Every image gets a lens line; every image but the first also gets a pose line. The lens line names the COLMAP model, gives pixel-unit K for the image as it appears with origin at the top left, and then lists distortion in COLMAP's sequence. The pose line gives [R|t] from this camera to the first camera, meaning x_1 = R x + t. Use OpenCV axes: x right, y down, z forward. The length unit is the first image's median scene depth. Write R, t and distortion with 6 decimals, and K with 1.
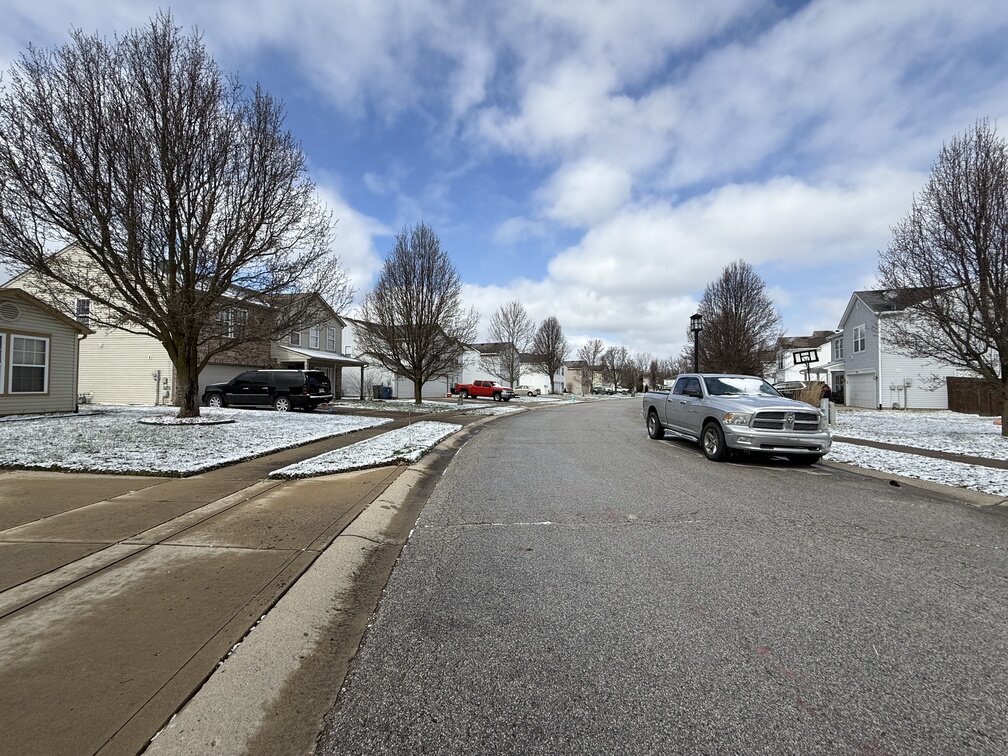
lens RADIAL K [[399.8, 0, 499.7], [0, 399.8, 377.4], [0, 0, 1]] dist [-0.000051, -0.001092]
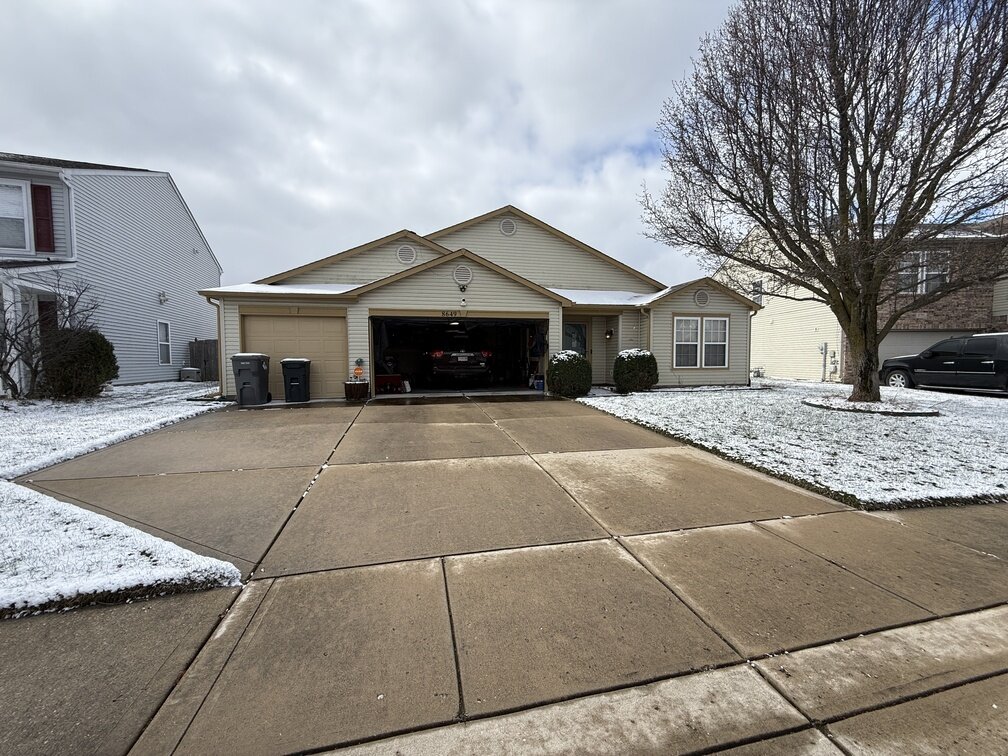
lens RADIAL K [[399.8, 0, 502.8], [0, 399.8, 377.0], [0, 0, 1]] dist [-0.000051, -0.001092]
pose [[0.184687, 0.034472, -0.982193, -0.175696], [0.029080, 0.998755, 0.040521, 0.003502], [0.982367, -0.036046, 0.183455, 0.204834]]
